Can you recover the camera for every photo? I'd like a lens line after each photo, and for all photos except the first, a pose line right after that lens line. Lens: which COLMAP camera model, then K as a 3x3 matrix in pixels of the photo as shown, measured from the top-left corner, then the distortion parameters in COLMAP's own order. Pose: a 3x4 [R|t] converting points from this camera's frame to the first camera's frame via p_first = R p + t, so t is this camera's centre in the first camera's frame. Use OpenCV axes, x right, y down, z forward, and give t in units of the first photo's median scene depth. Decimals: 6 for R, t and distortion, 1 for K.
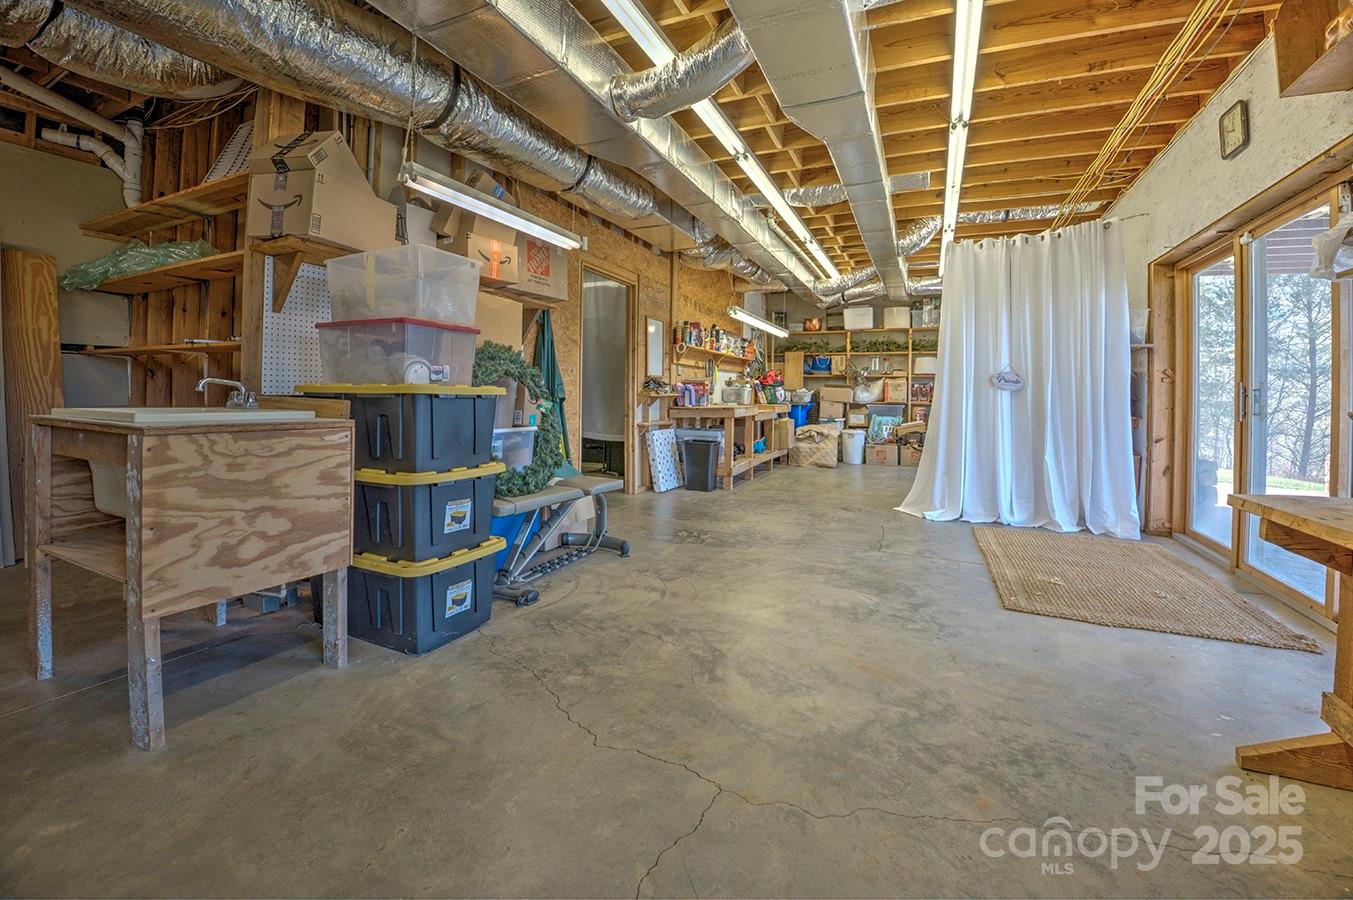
lens RADIAL K [[548.7, 0, 681.6], [0, 548.7, 394.0], [0, 0, 1]] dist [-0.045457, -0.000275]
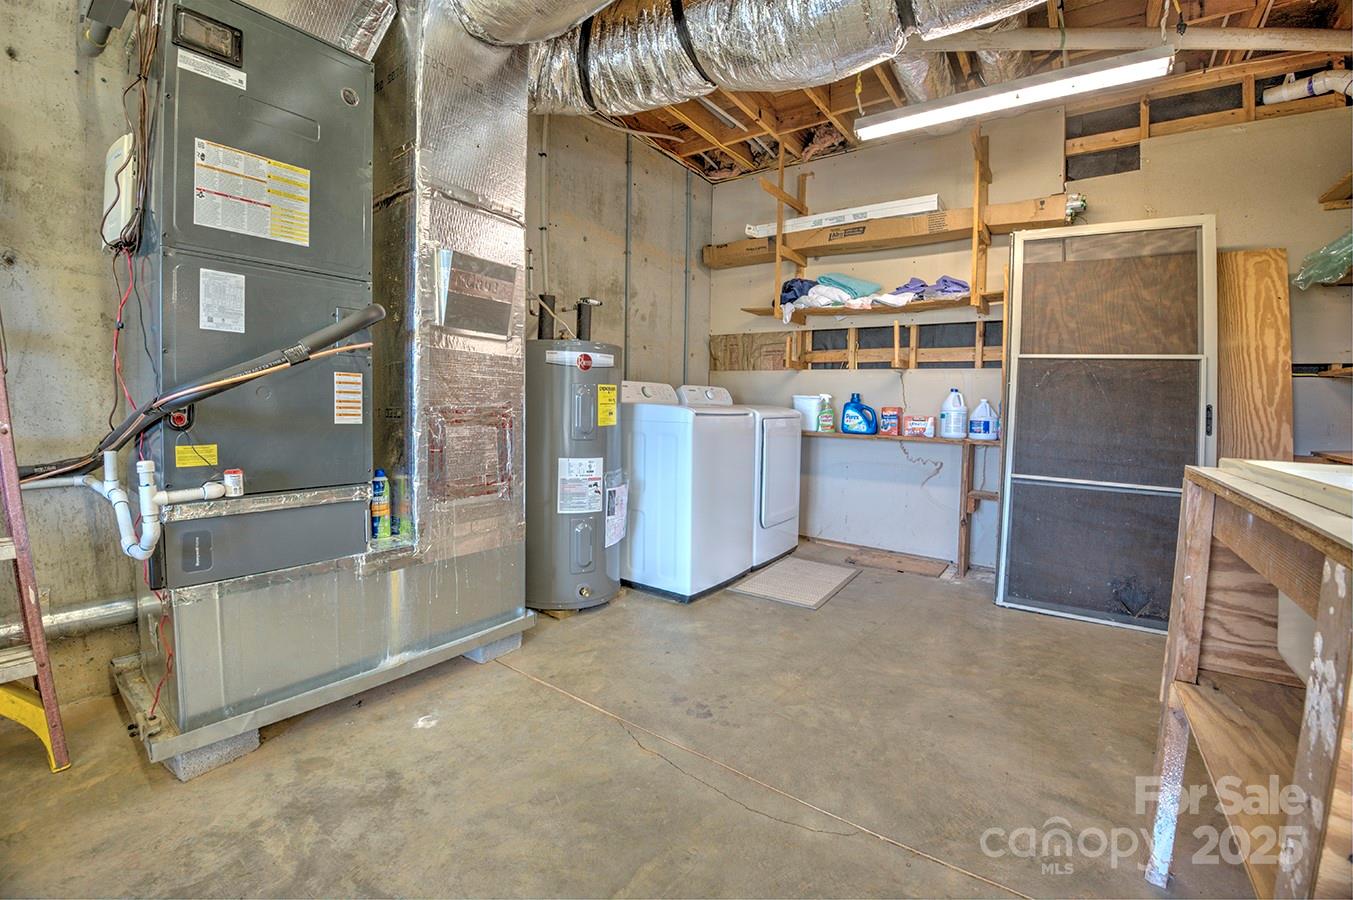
lens RADIAL K [[563.0, 0, 679.4], [0, 563.0, 432.0], [0, 0, 1]] dist [-0.045401, 0.000330]
pose [[-0.203086, 0.029580, -0.978714, -0.535066], [-0.022215, 0.999147, 0.034807, -0.011168], [0.978909, 0.028811, -0.202255, 0.547352]]
